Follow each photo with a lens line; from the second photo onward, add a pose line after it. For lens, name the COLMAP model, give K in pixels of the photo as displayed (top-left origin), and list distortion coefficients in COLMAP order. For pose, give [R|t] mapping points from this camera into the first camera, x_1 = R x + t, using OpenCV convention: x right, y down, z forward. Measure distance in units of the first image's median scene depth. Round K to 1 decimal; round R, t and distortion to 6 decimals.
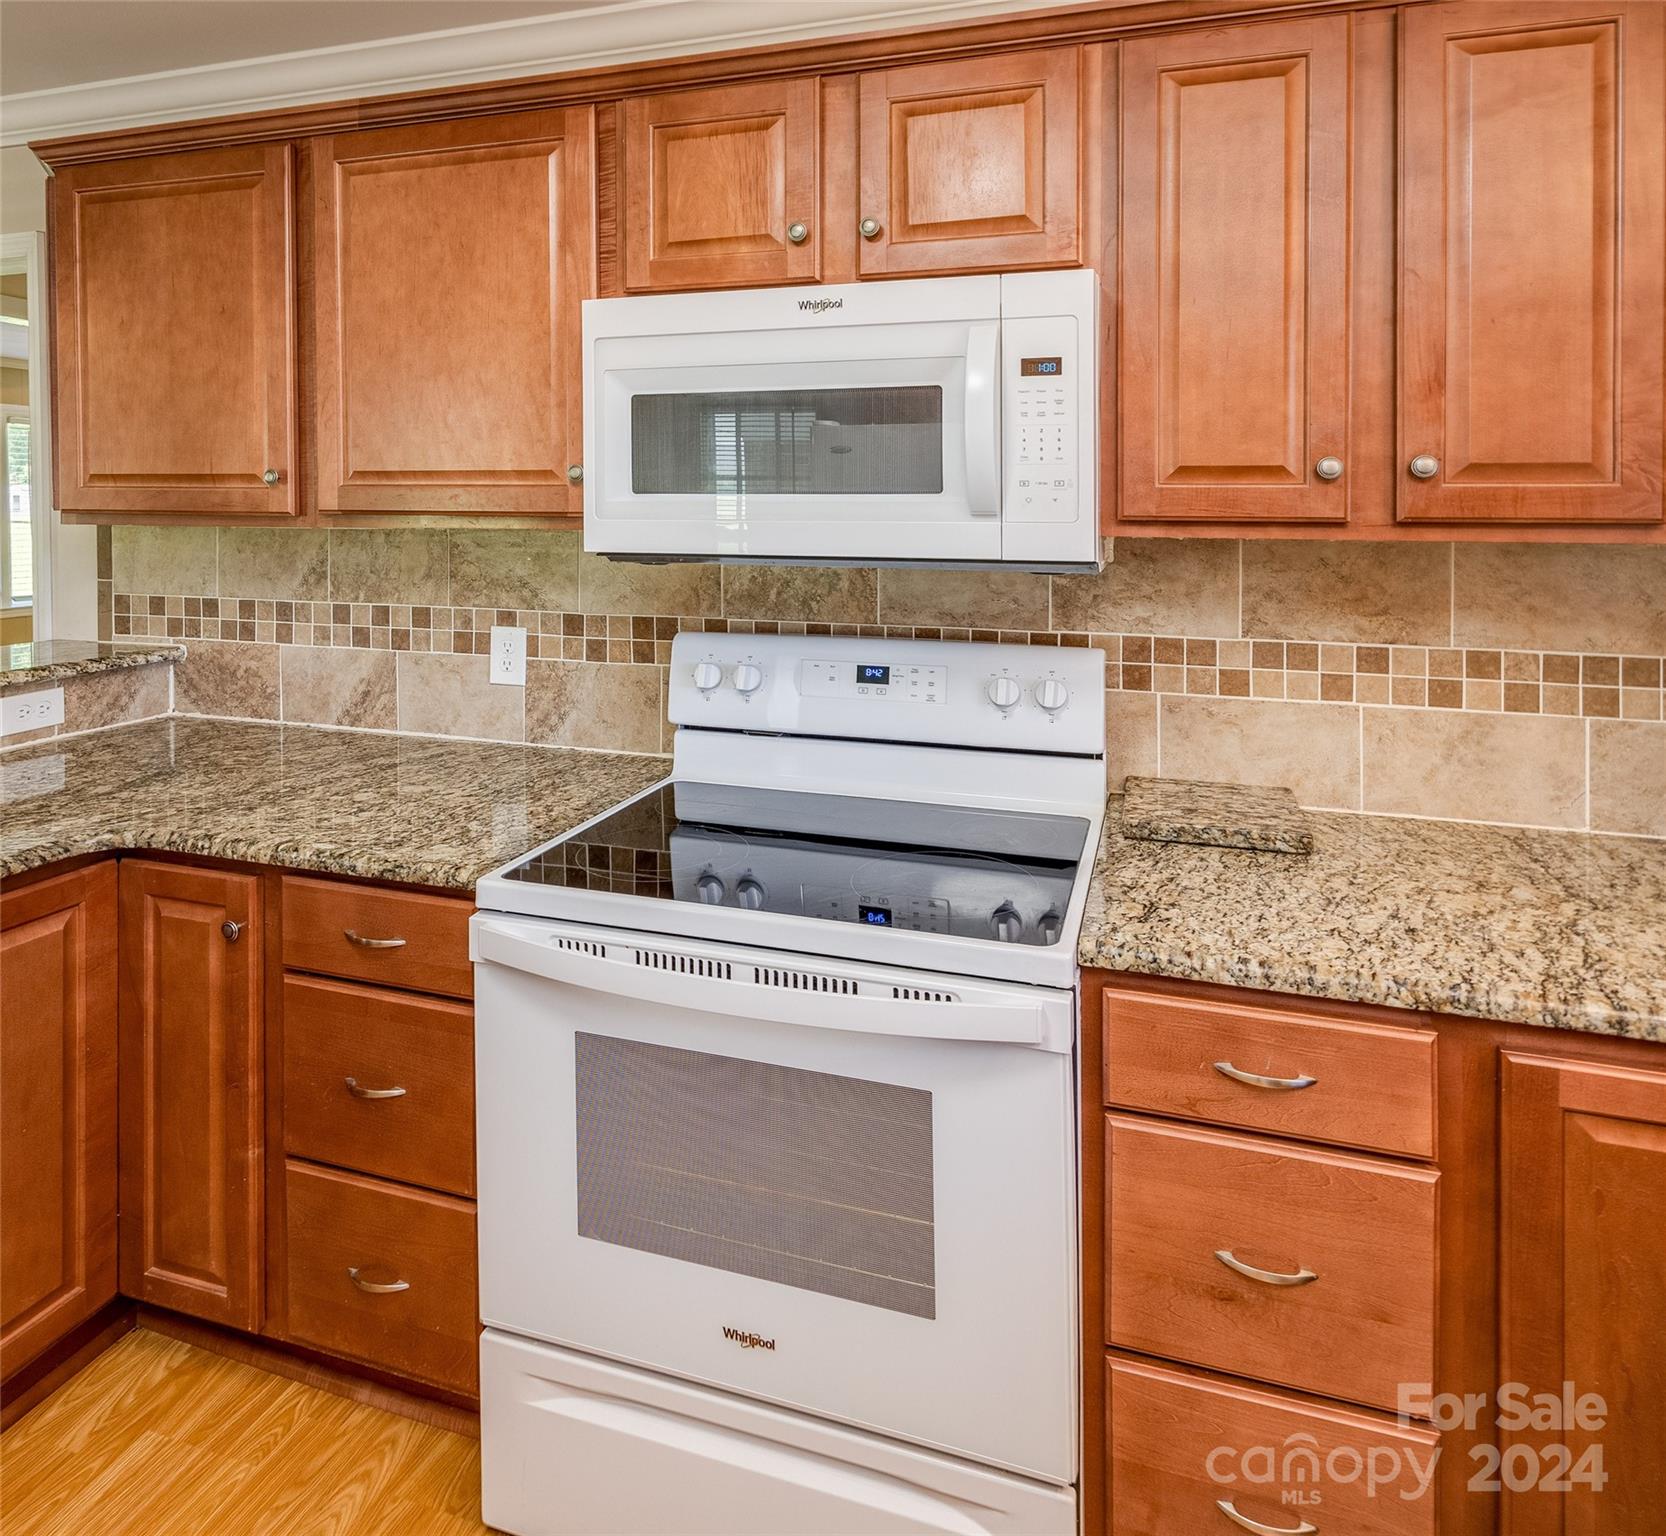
lens RADIAL K [[994.7, 0, 915.6], [0, 994.7, 546.7], [0, 0, 1]] dist [0.007148, 0.000081]
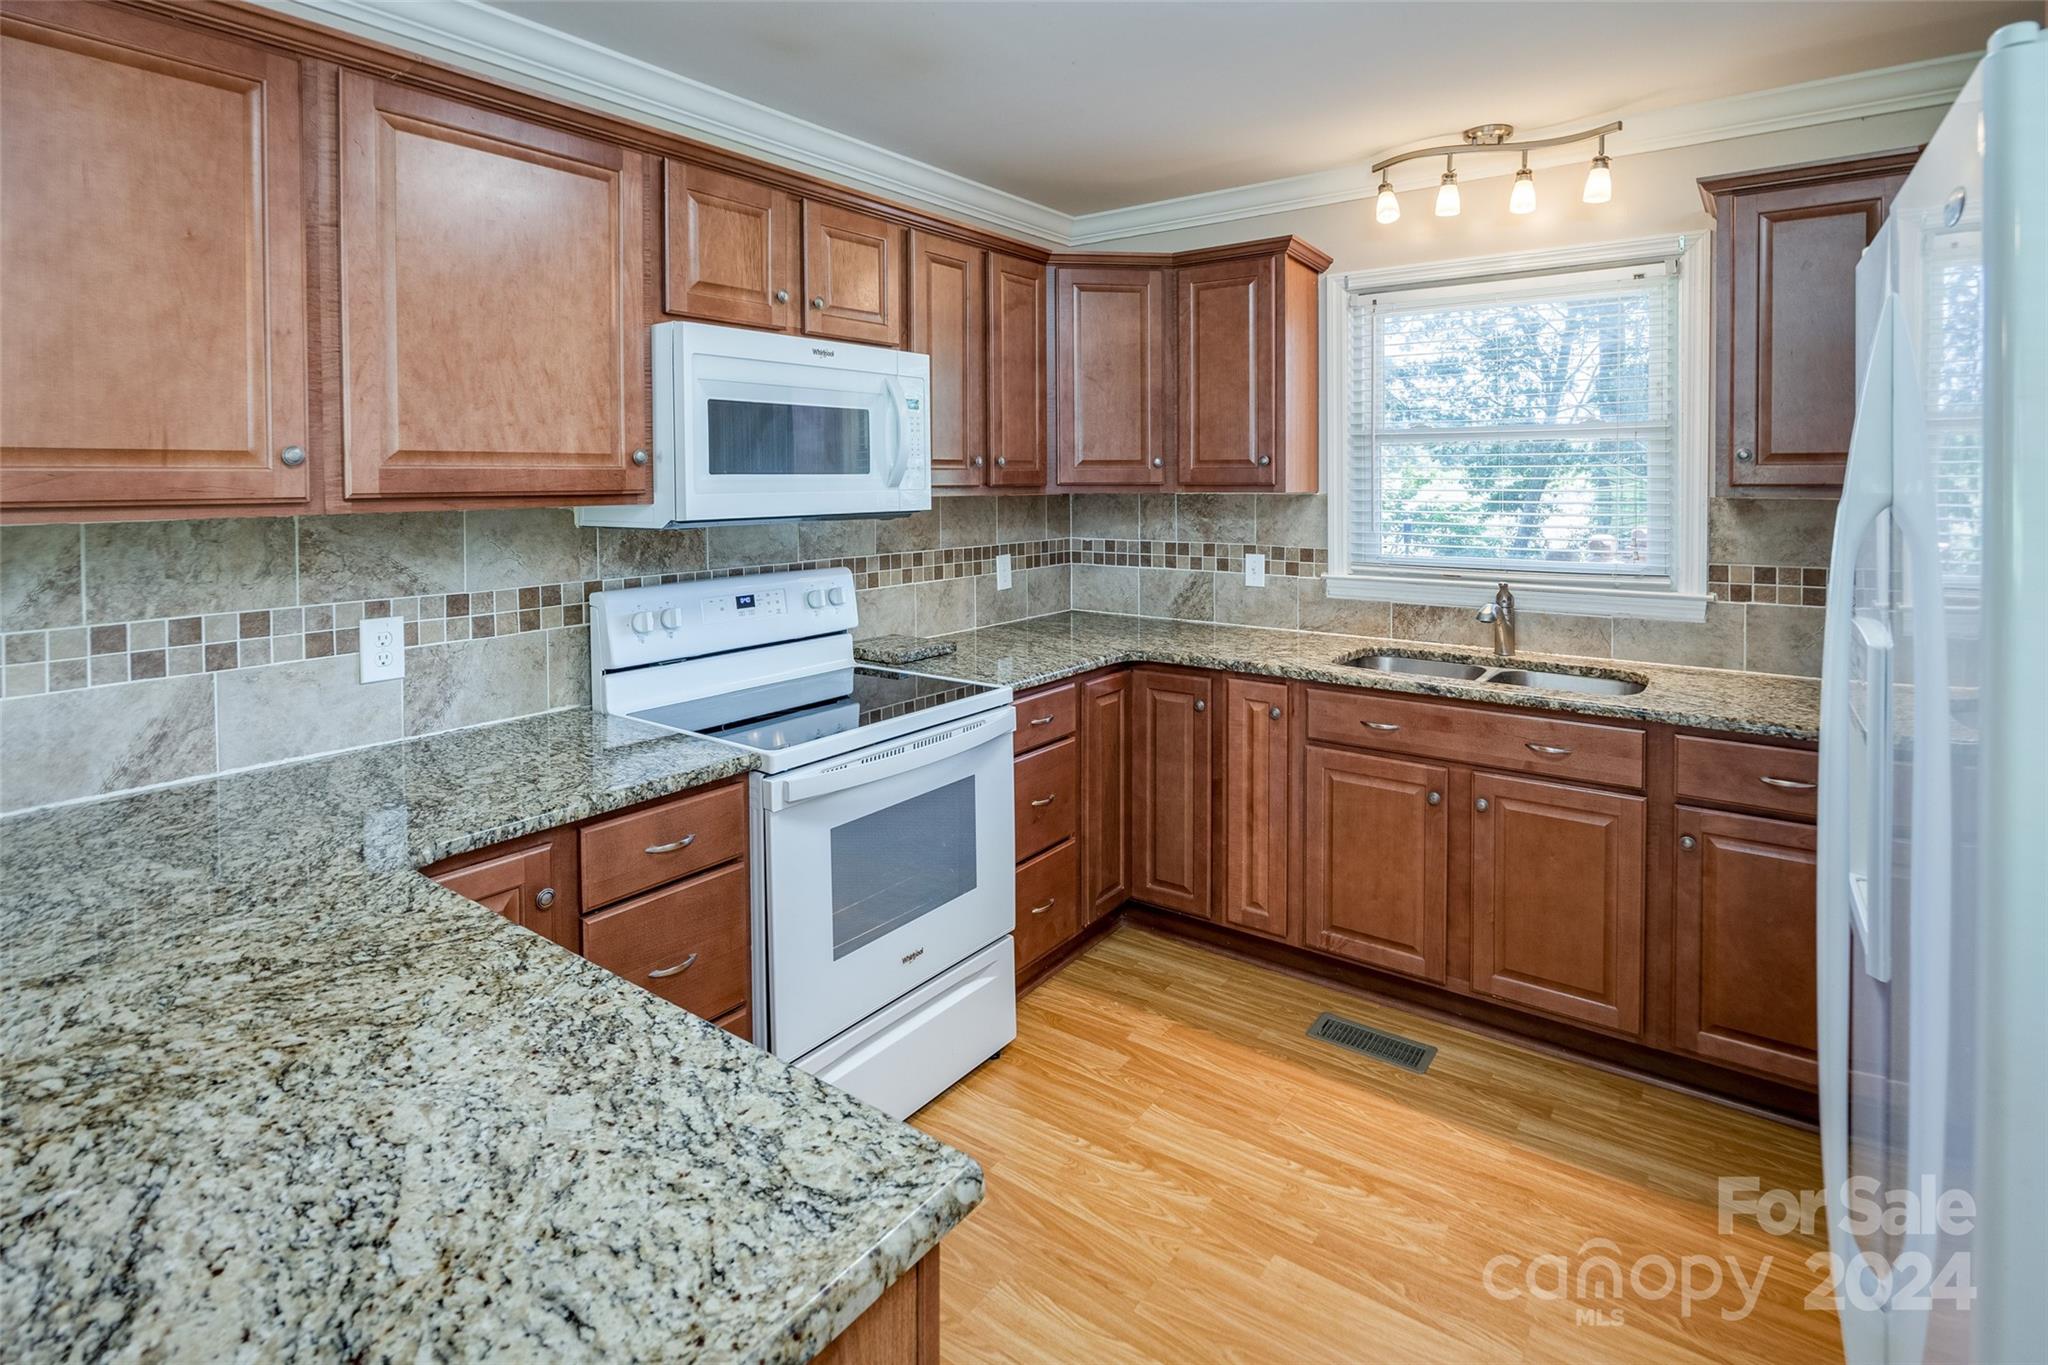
lens RADIAL K [[986.9, 0, 974.5], [0, 986.9, 553.9], [0, 0, 1]] dist [-0.009882, 0.001915]
pose [[0.381237, -0.077558, 0.921218, -1.161819], [0.047268, 0.996807, 0.064361, -0.013219], [-0.923268, 0.019007, 0.383685, 0.155943]]
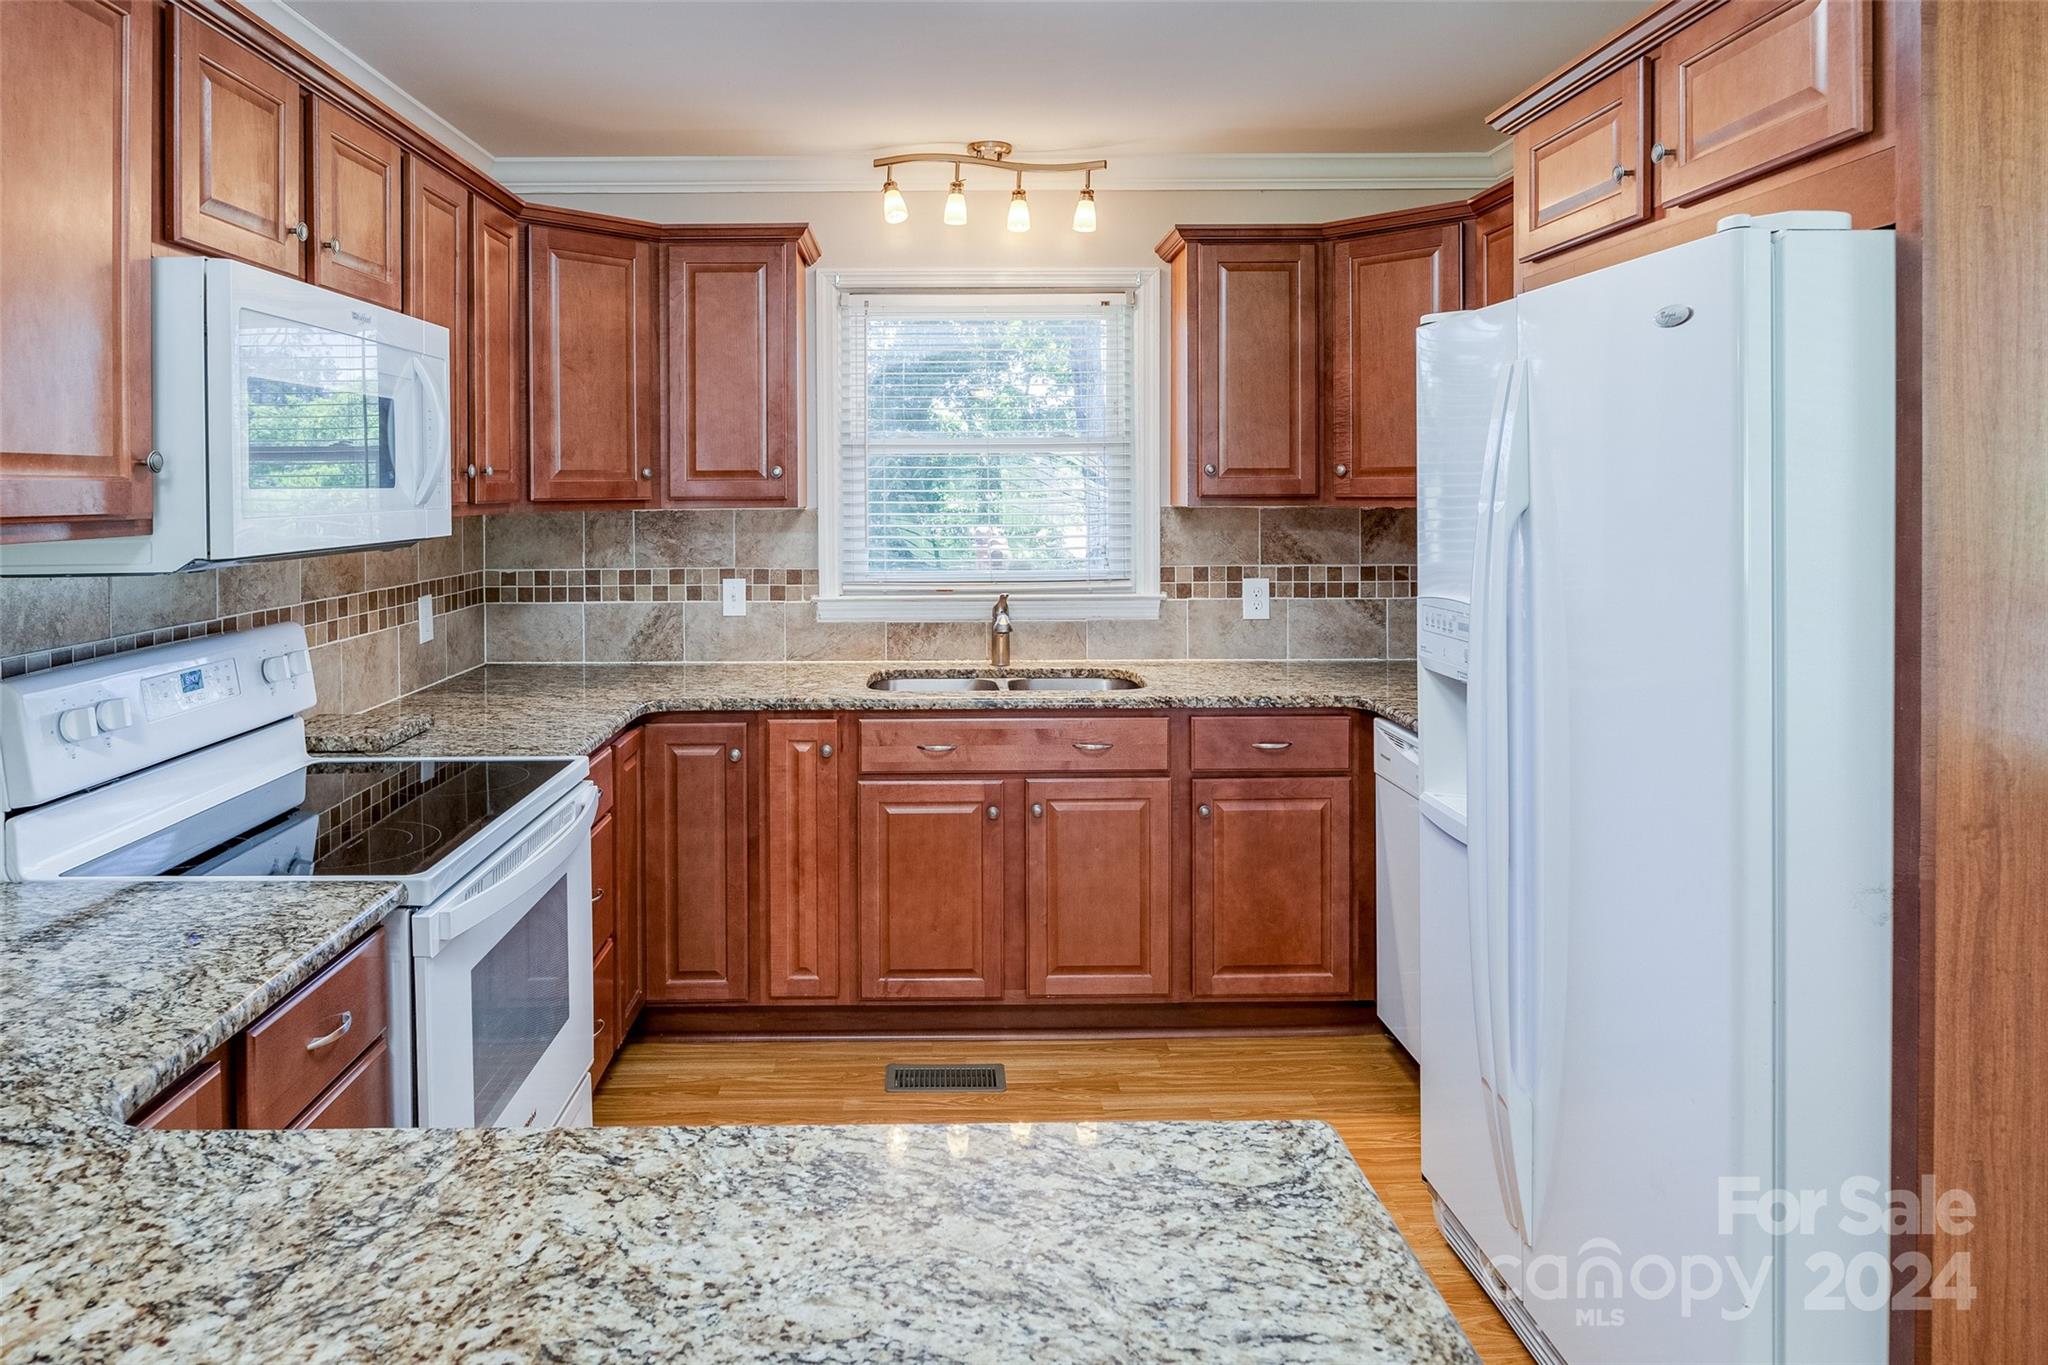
lens RADIAL K [[1227.7, 0, 916.4], [0, 1227.7, 570.5], [0, 0, 1]] dist [-0.015877, 0.003659]
pose [[-0.250307, -0.068295, 0.965755, -1.267758], [0.049742, 0.995284, 0.083275, -0.034998], [-0.966888, 0.068883, -0.245730, 0.594191]]
